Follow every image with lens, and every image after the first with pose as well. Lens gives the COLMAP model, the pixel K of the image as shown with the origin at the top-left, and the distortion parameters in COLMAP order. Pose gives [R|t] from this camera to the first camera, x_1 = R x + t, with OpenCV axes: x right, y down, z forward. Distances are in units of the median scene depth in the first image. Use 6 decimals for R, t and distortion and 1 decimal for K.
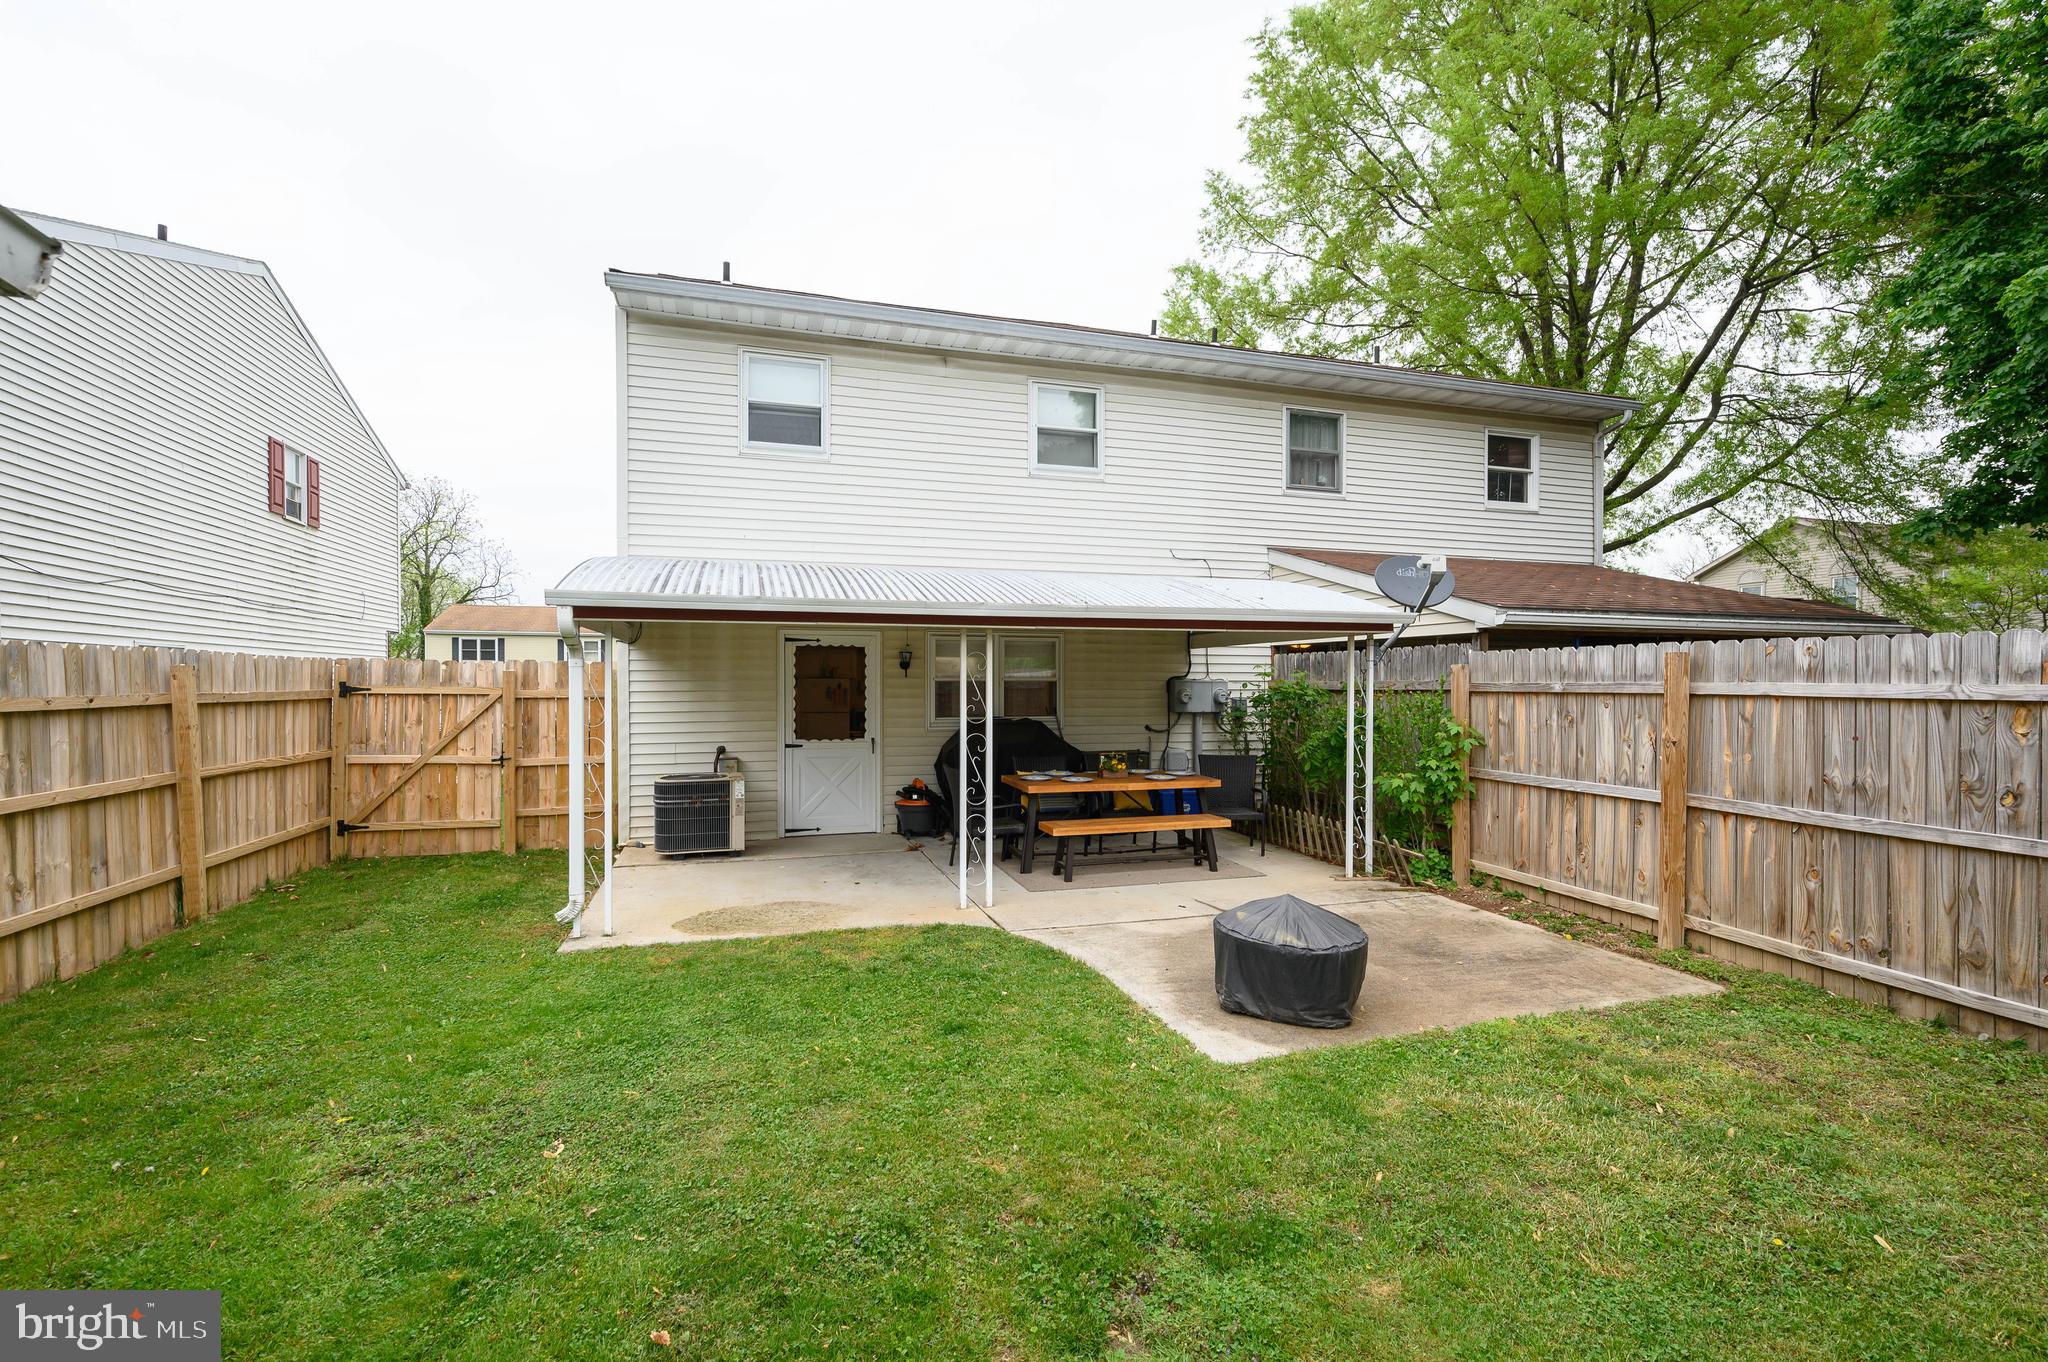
lens RADIAL K [[927.1, 0, 985.6], [0, 927.1, 683.2], [0, 0, 1]] dist [0.000099, 0.000393]
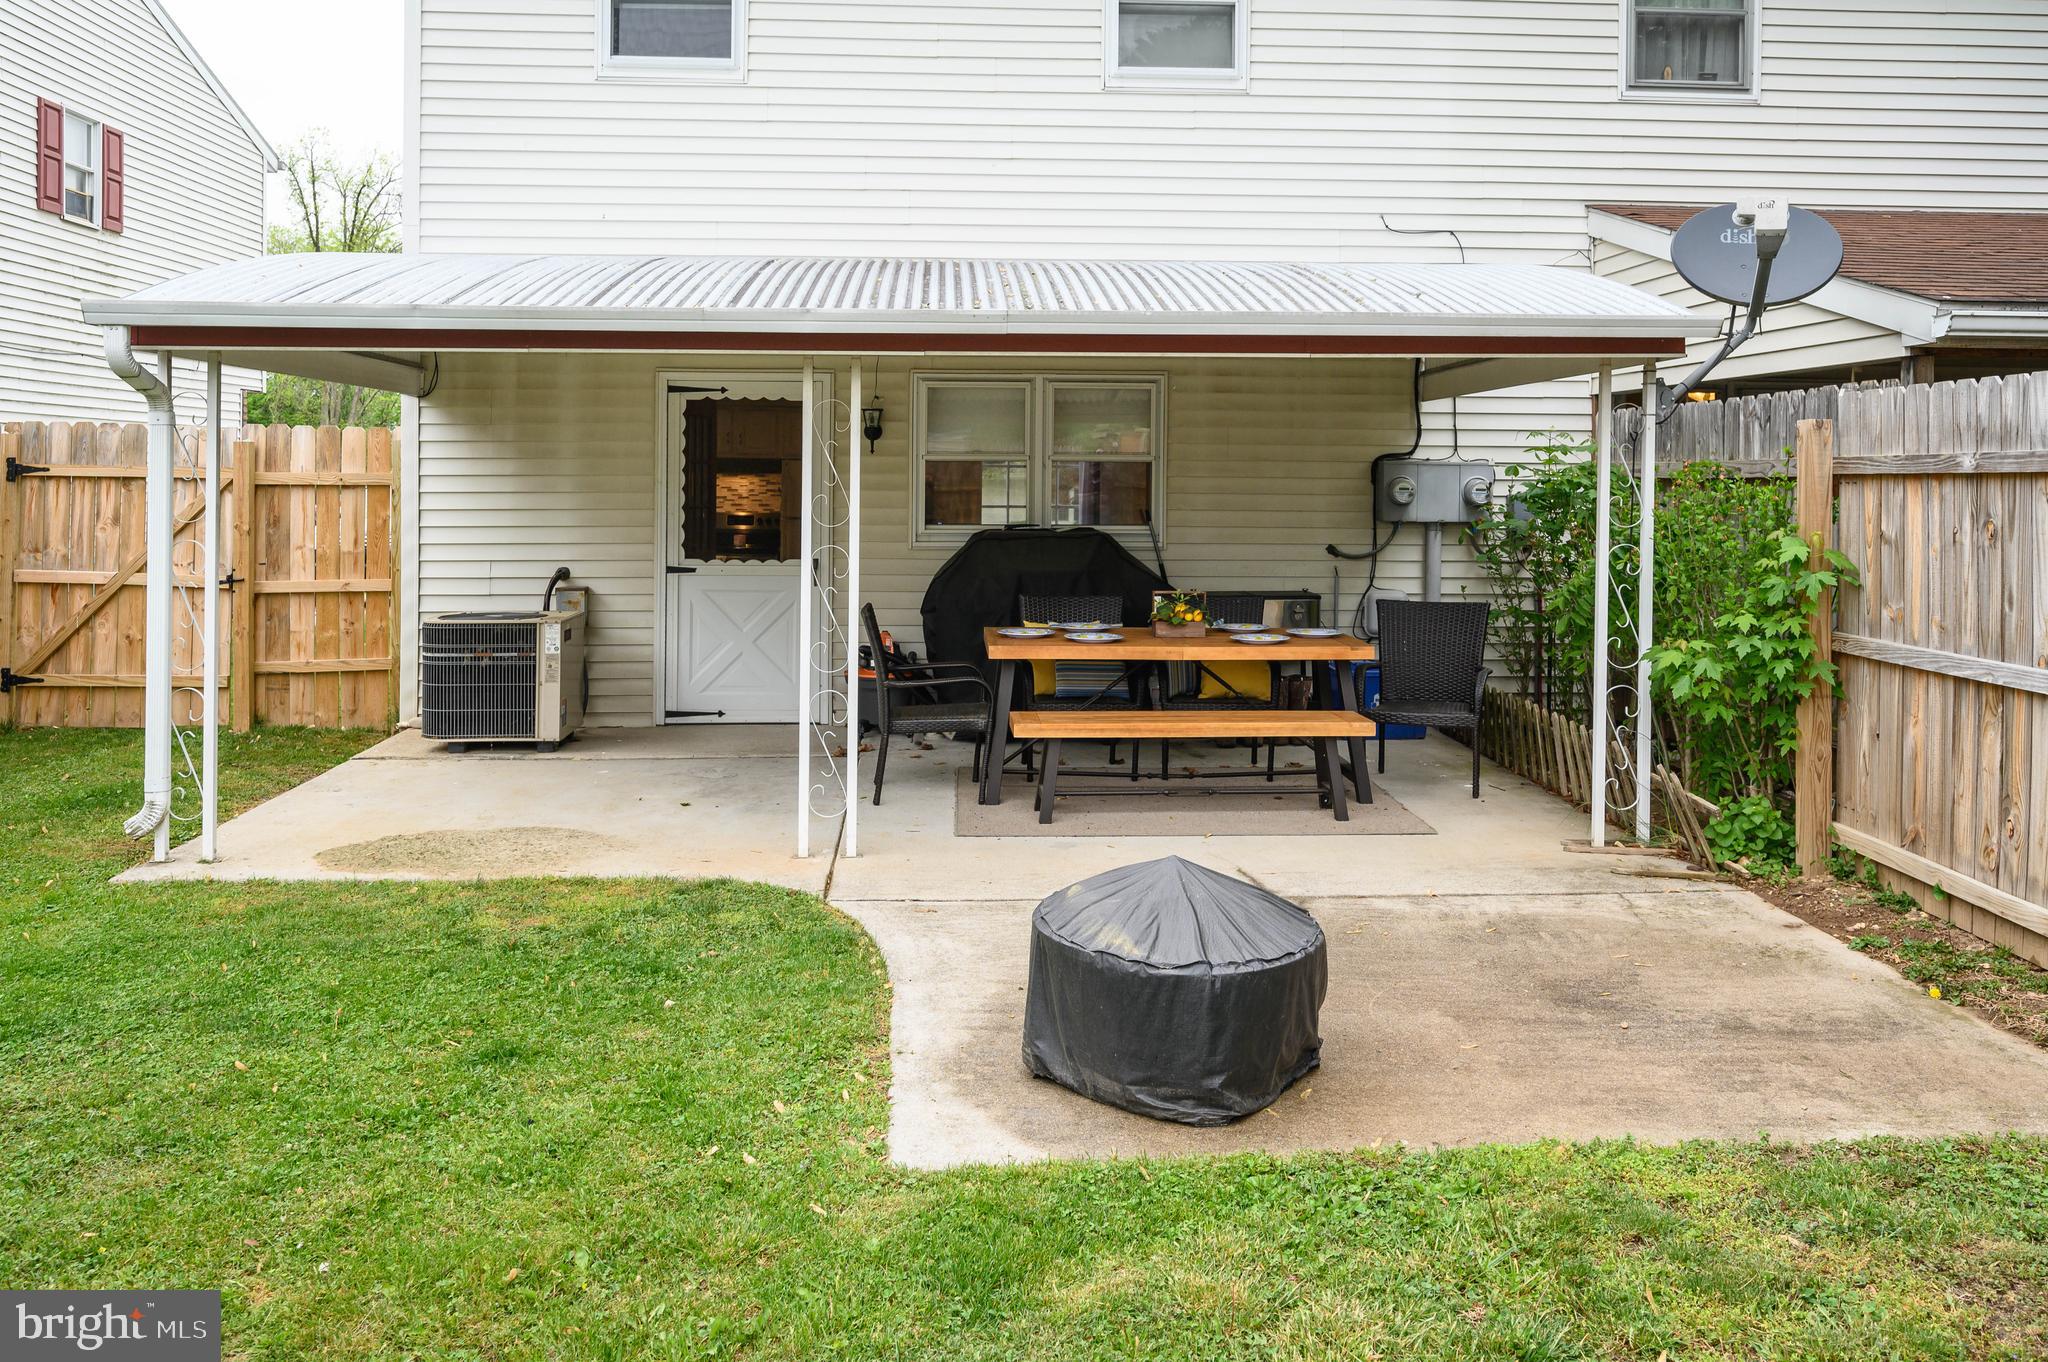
lens RADIAL K [[1605.3, 0, 955.5], [0, 1605.3, 480.6], [0, 0, 1]] dist [-0.004073, 0.003191]
pose [[0.969168, 0.004808, -0.246355, 0.266878], [-0.005284, 0.999985, -0.001269, 0.014457], [0.246345, 0.002532, 0.969179, 0.072371]]
